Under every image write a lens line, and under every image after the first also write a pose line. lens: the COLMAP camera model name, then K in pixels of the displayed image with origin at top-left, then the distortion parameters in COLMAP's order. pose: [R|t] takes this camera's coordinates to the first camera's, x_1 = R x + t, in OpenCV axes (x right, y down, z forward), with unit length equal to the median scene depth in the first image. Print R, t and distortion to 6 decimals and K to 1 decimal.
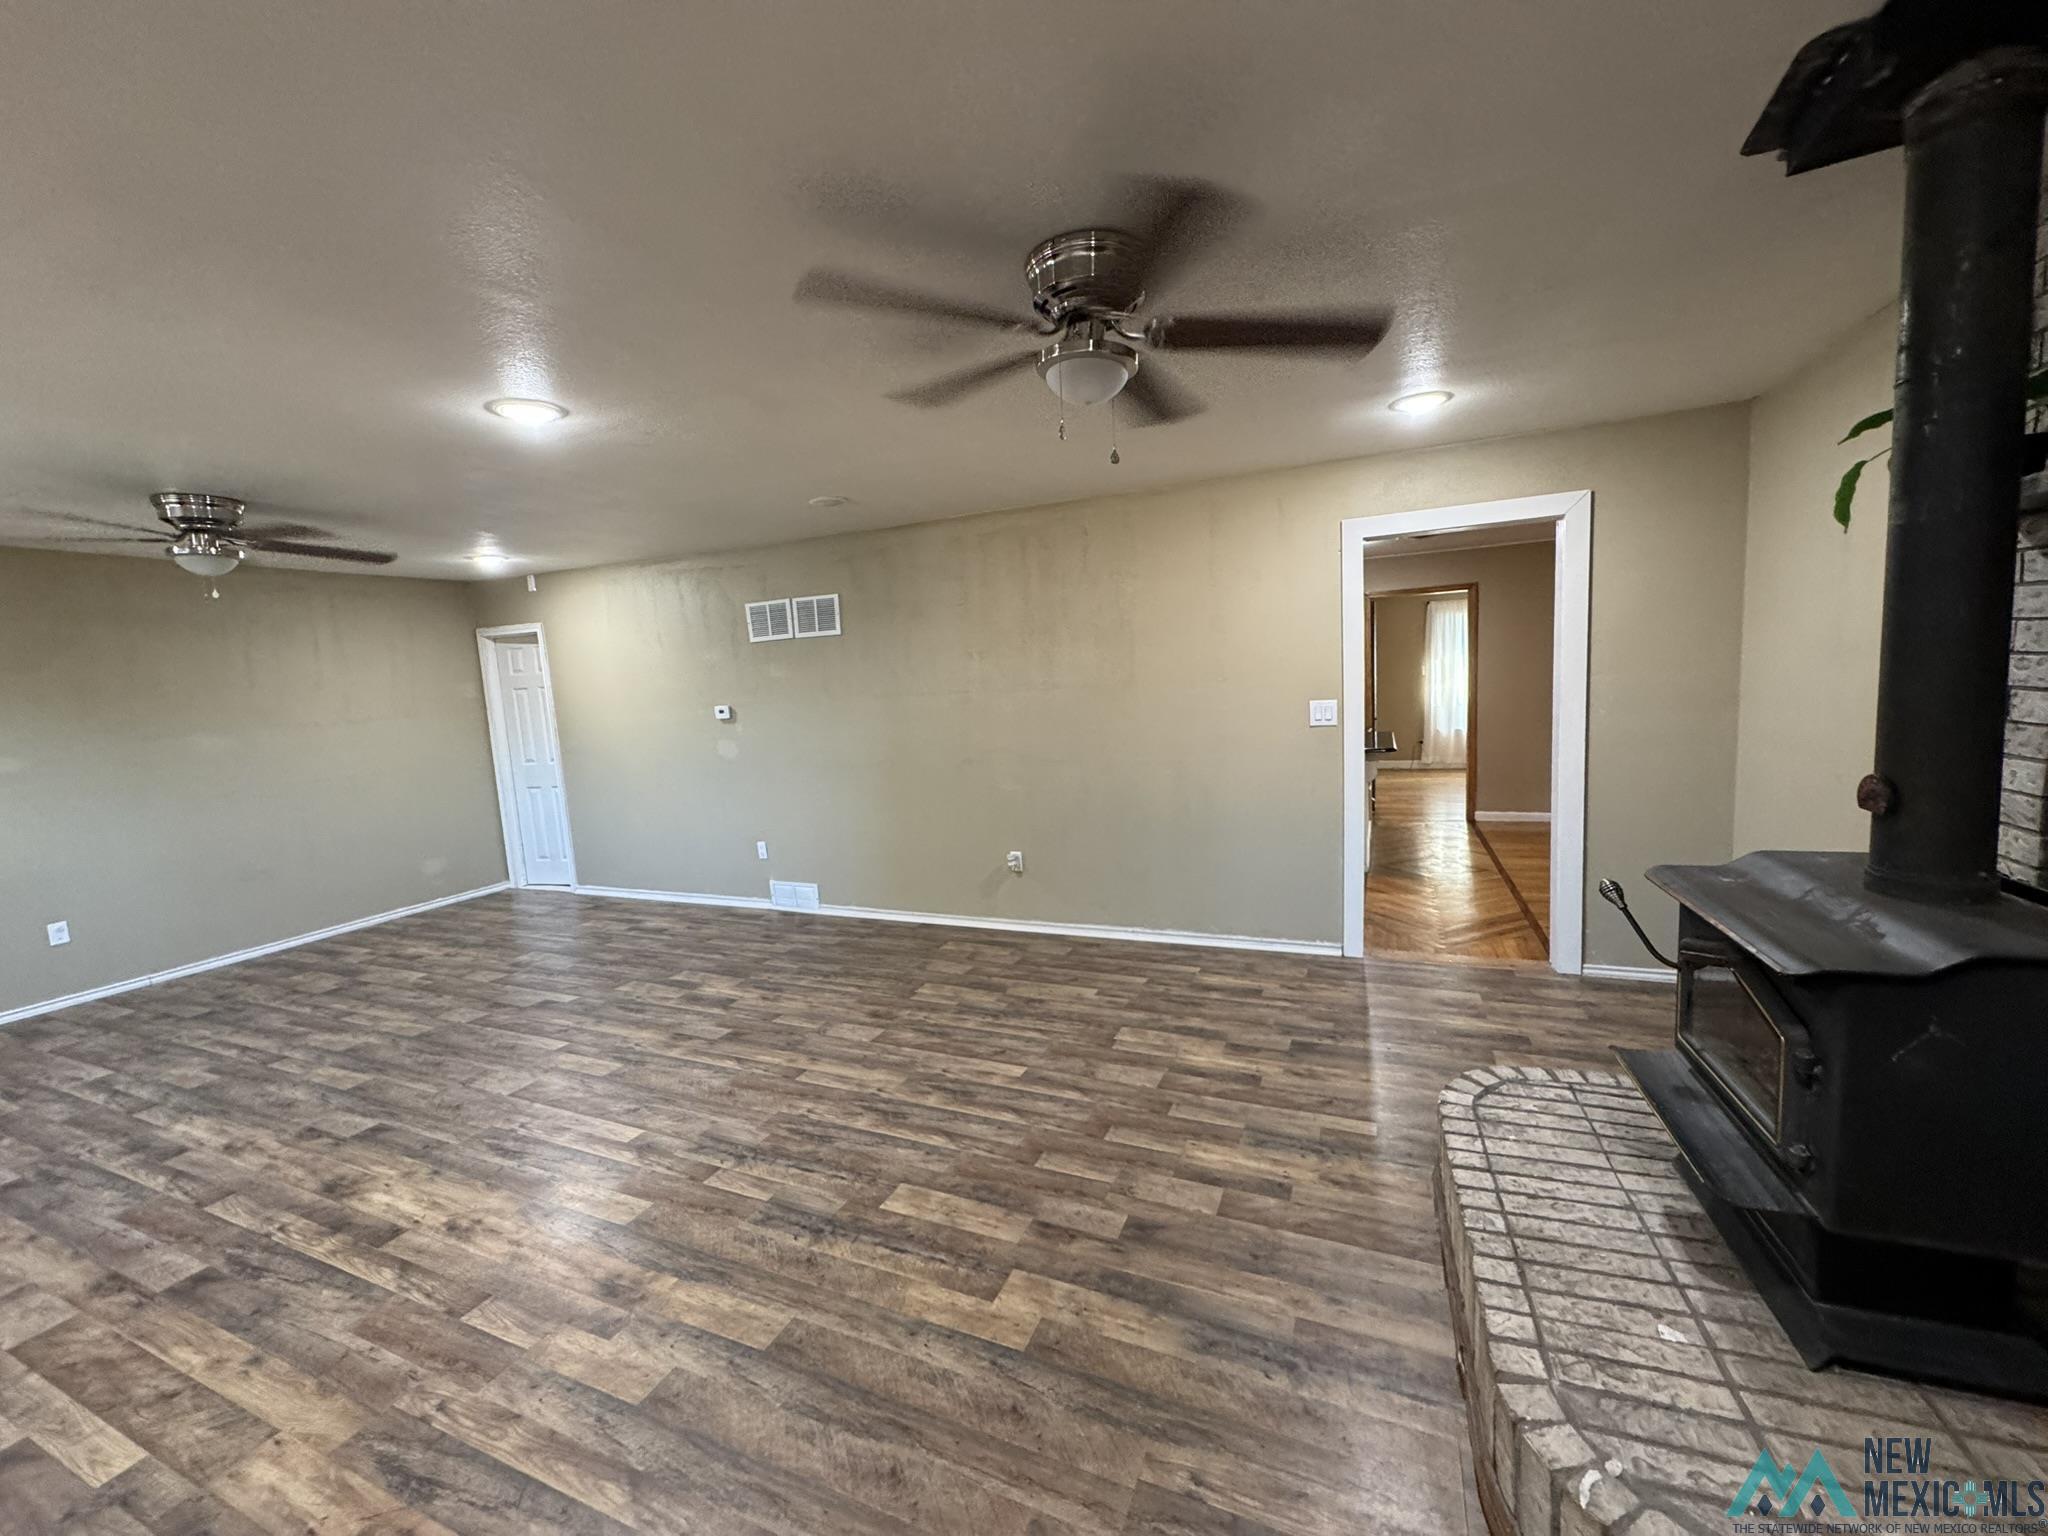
lens RADIAL K [[812.8, 0, 1024.1], [0, 812.8, 766.1], [0, 0, 1]] dist [-0.001339, -0.000060]
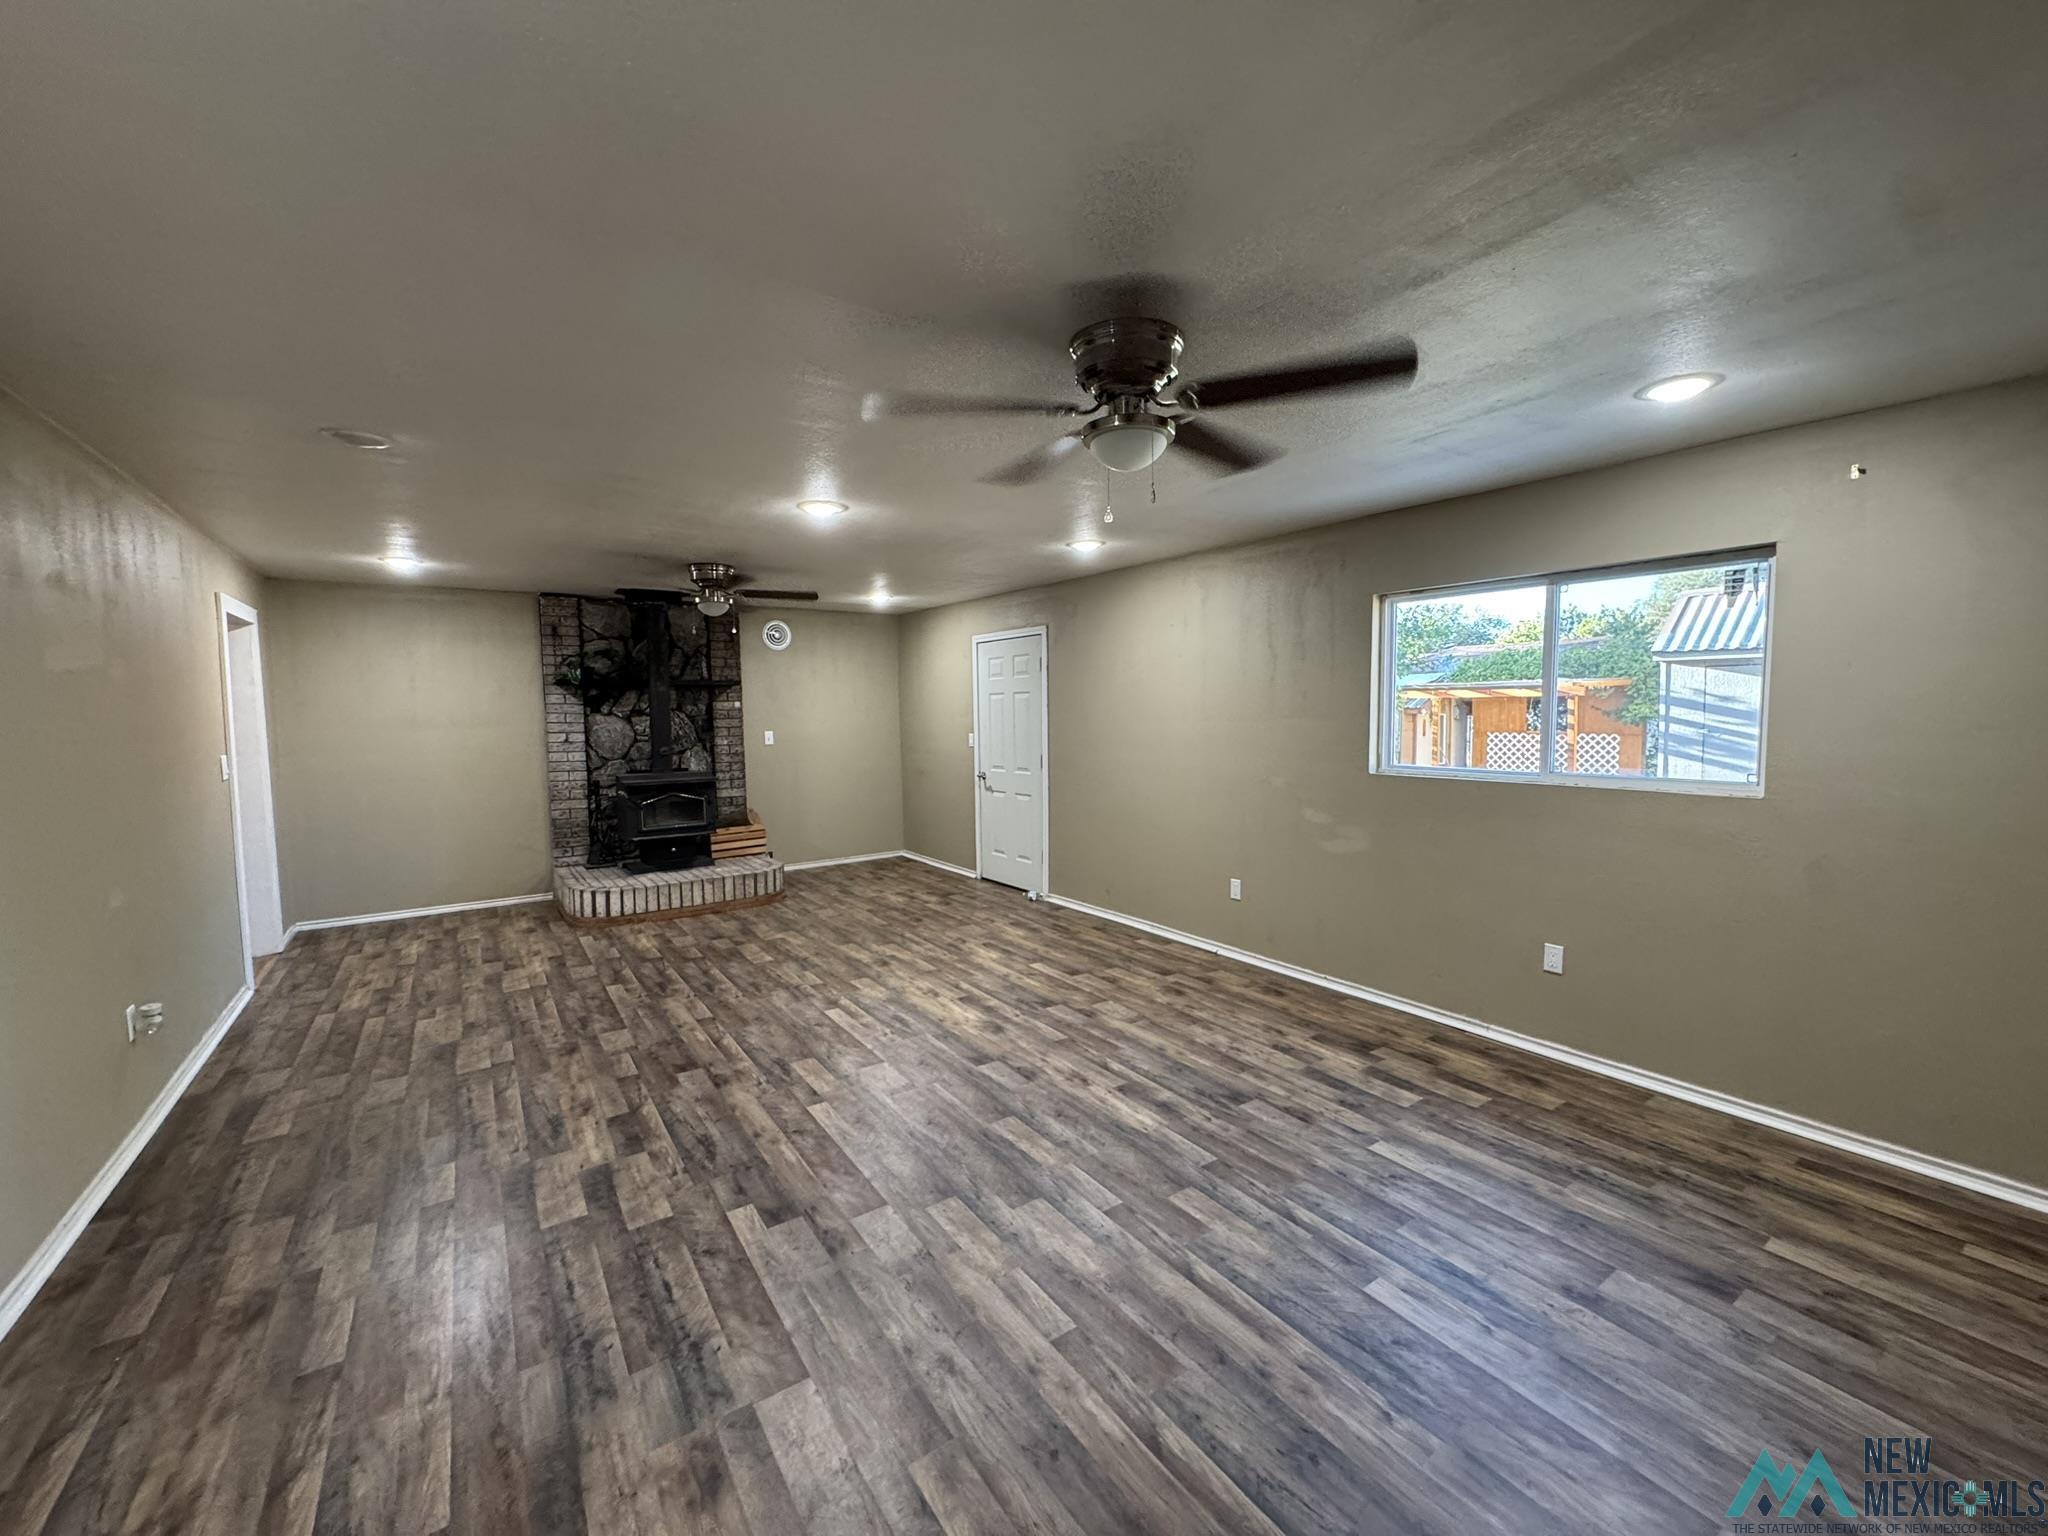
lens RADIAL K [[812.8, 0, 1031.3], [0, 812.8, 765.9], [0, 0, 1]] dist [-0.001339, -0.000060]
pose [[-0.852209, 0.025605, 0.522574, -1.582802], [0.111536, 0.984733, 0.133643, -0.134773], [-0.511174, 0.172178, -0.842054, 1.997905]]
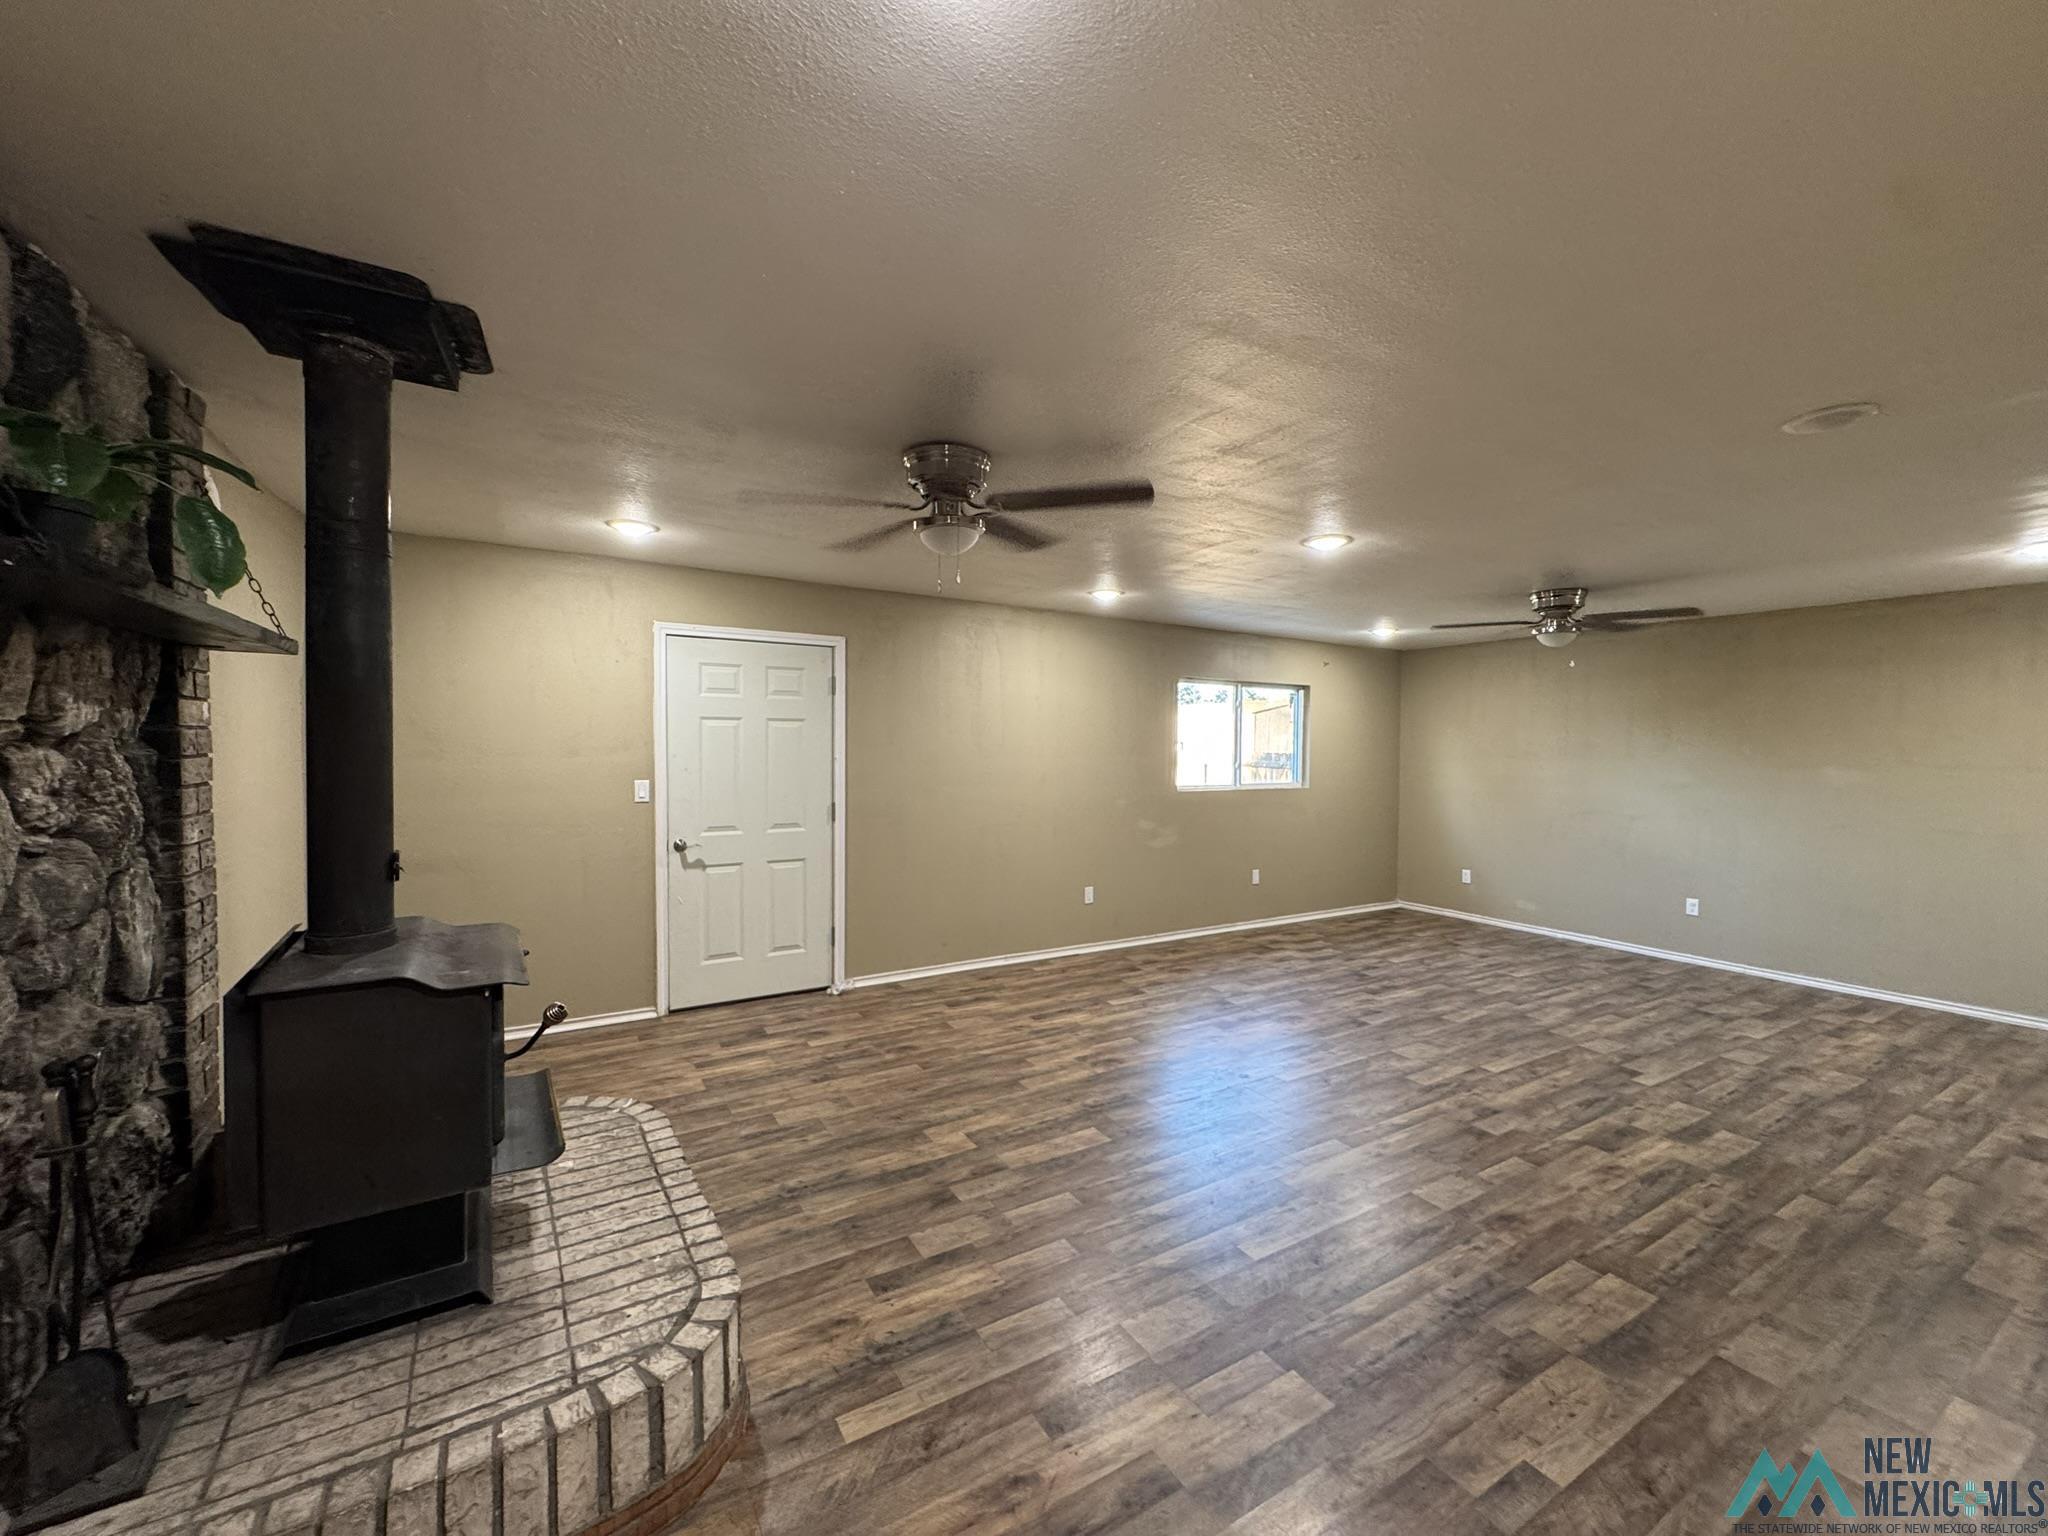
lens RADIAL K [[812.8, 0, 1017.5], [0, 812.8, 768.4], [0, 0, 1]] dist [-0.001339, -0.000060]
pose [[-0.583987, 0.068741, -0.808847, 0.814472], [-0.067085, 0.988913, 0.132479, -0.190225], [0.808986, 0.131627, -0.572901, 1.360406]]
